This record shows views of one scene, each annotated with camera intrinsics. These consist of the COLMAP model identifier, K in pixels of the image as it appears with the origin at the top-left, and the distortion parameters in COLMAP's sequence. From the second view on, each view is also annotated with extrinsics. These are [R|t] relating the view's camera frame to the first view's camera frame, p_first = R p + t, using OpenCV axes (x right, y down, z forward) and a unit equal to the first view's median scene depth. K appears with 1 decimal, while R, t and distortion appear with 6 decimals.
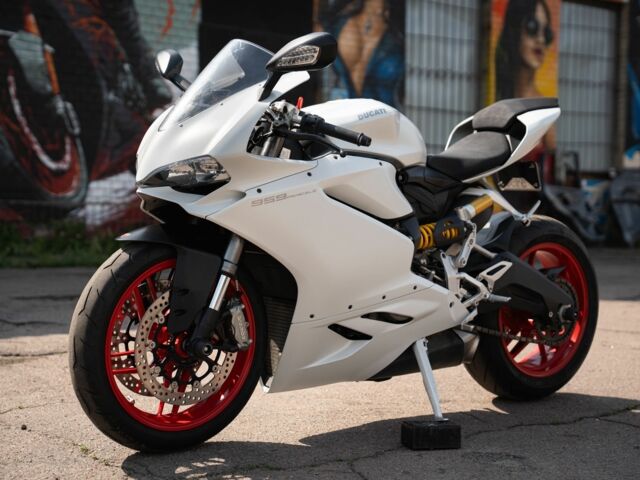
lens RADIAL K [[1096.6, 0, 320.0], [0, 1096.6, 240.0], [0, 0, 1]] dist [0.234665, 0.144851]
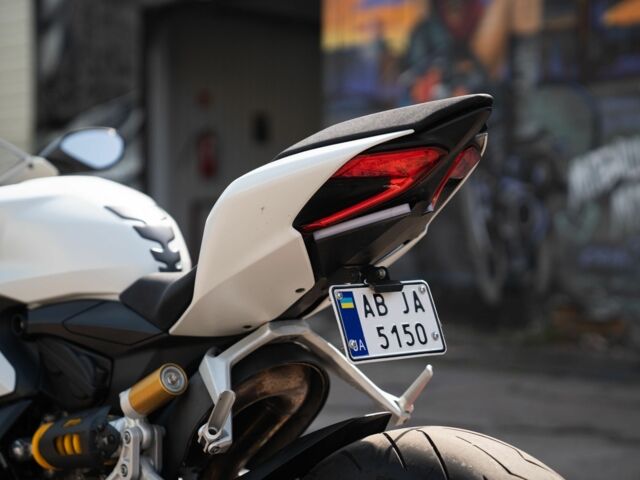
lens RADIAL K [[1355.8, 0, 333.8], [0, 1355.8, 248.9], [0, 0, 1]] dist [0.332223, 0.213323]
pose [[0.066057, -0.021384, -0.997587, 0.802906], [-0.029563, 0.999289, -0.023378, -0.088720], [0.997378, 0.031036, 0.065378, 1.194341]]
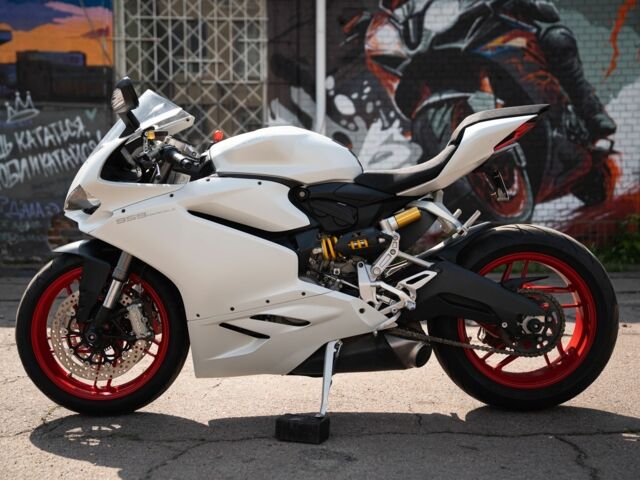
lens RADIAL K [[851.4, 0, 331.3], [0, 851.4, 241.1], [0, 0, 1]] dist [0.119871, 0.042590]
pose [[0.783317, -0.011813, -0.621510, 0.682666], [0.003970, 0.999894, -0.014001, 0.003018], [0.621609, 0.008500, 0.783281, 0.371626]]
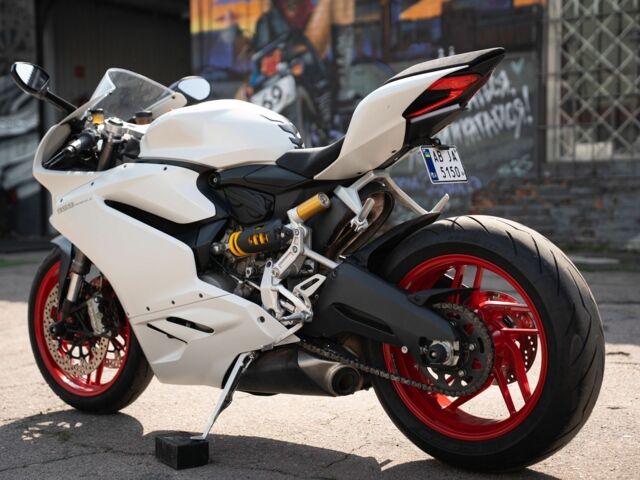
lens RADIAL K [[1096.6, 0, 320.0], [0, 1096.6, 240.0], [0, 0, 1]] dist [0.234665, 0.144851]
pose [[0.232179, 0.011175, -0.972609, 1.110549], [-0.010352, 0.999906, 0.009017, -0.015553], [0.972618, 0.007975, 0.232272, 0.937618]]
